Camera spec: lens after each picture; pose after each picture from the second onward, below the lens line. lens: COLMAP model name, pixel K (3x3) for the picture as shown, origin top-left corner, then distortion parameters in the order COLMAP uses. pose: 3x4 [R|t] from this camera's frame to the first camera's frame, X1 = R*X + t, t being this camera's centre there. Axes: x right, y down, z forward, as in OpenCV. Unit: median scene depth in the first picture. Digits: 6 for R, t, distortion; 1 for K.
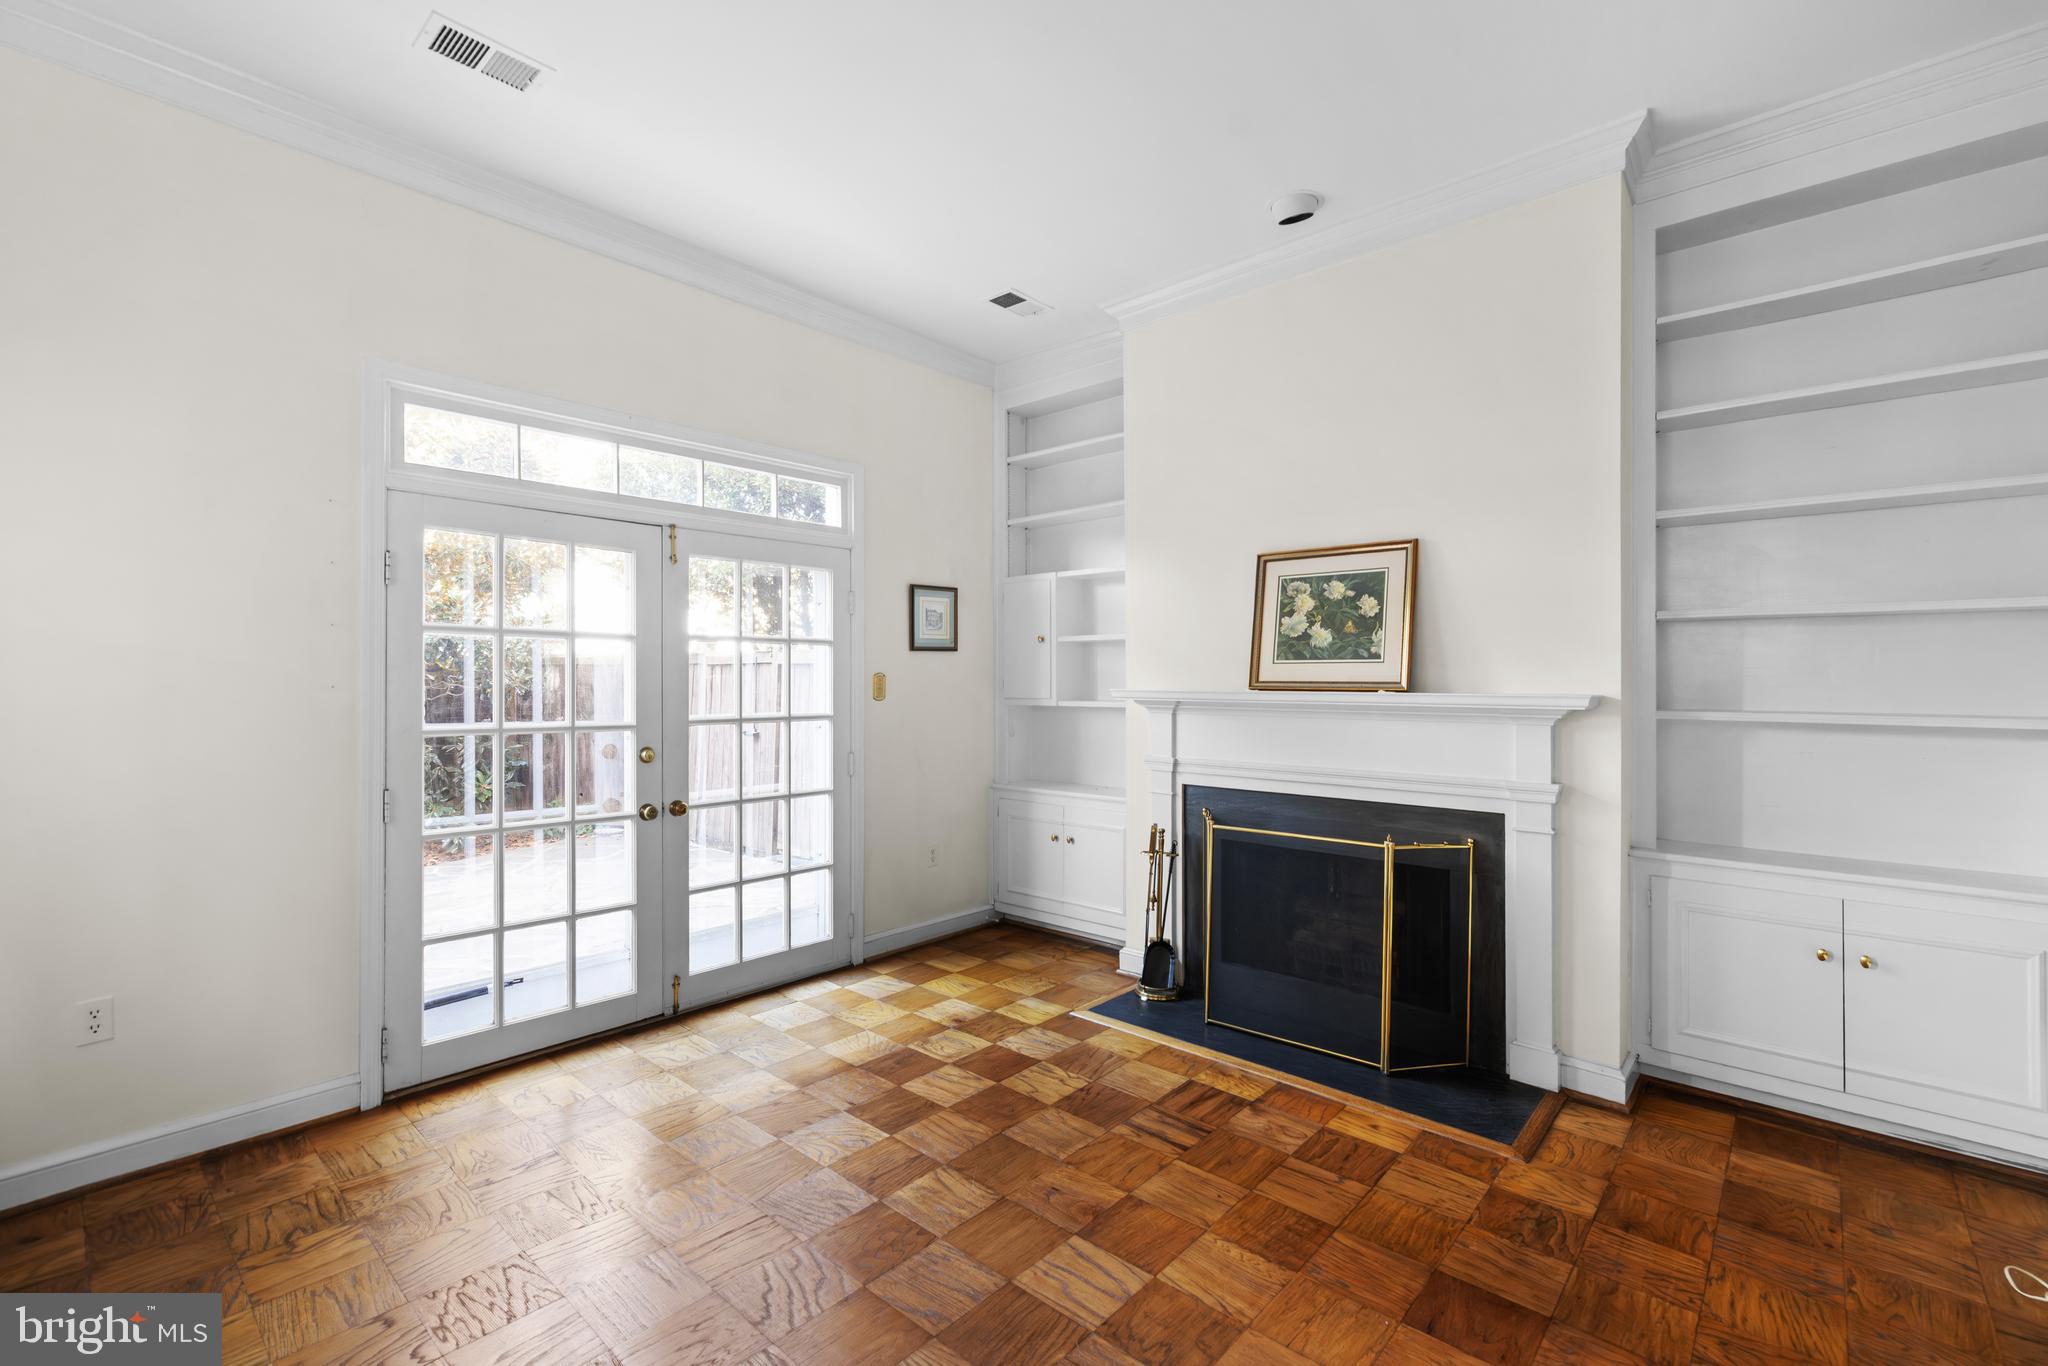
lens RADIAL K [[899.5, 0, 1010.8], [0, 899.5, 678.0], [0, 0, 1]] dist [0.011092, 0.000229]
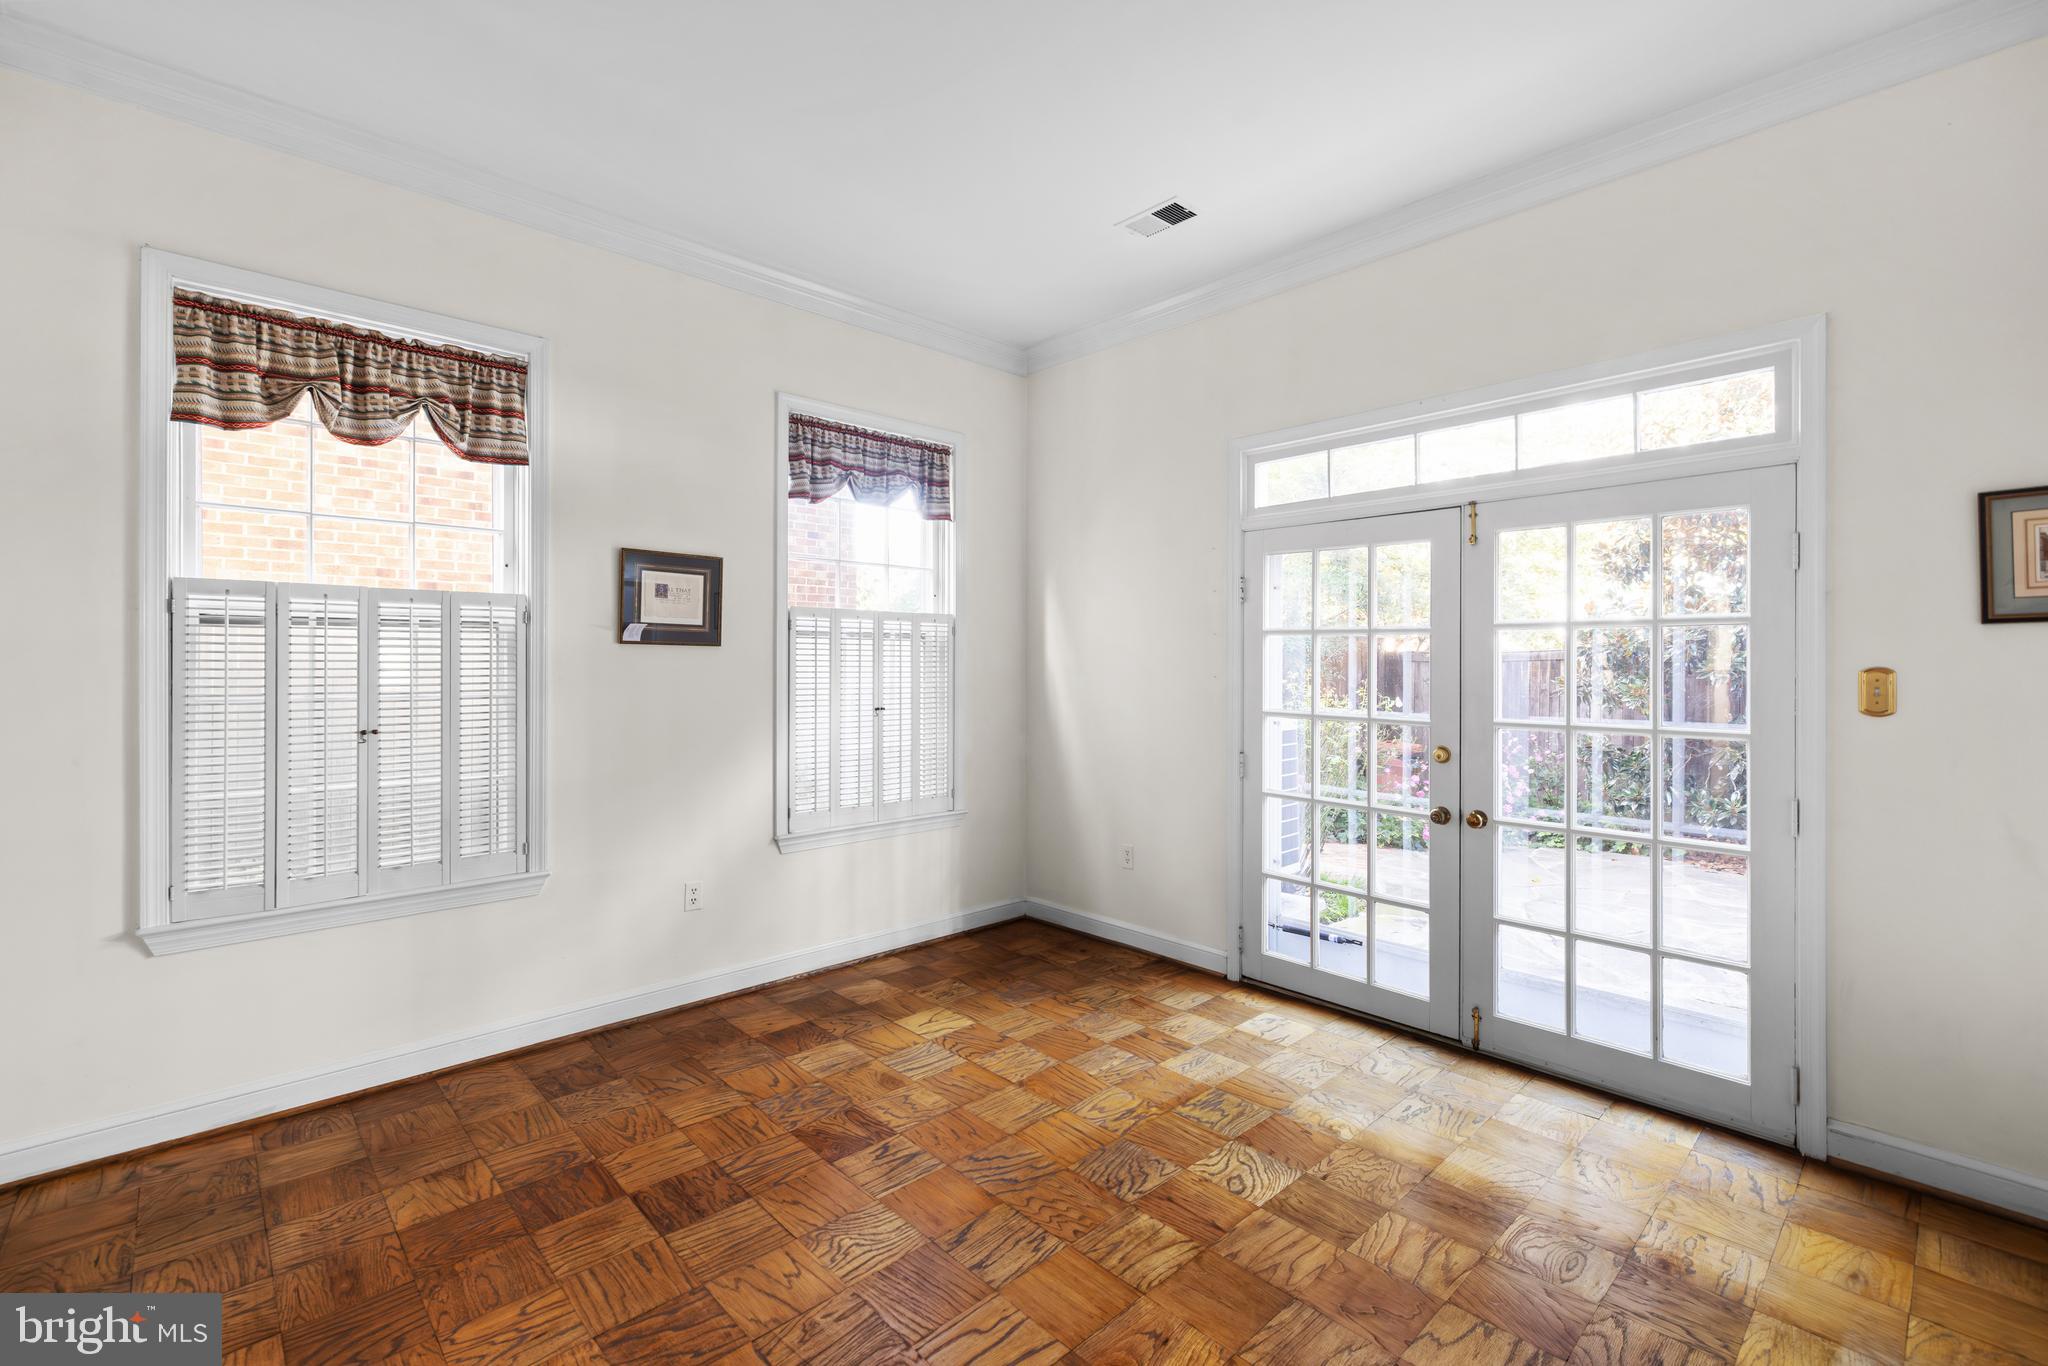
lens RADIAL K [[887.4, 0, 1022.8], [0, 887.4, 663.9], [0, 0, 1]] dist [0.001051, 0.000493]
pose [[-0.070539, -0.004211, -0.997500, 0.538651], [-0.007141, 0.999968, -0.003716, -0.002031], [0.997483, 0.006861, -0.070567, 0.618434]]
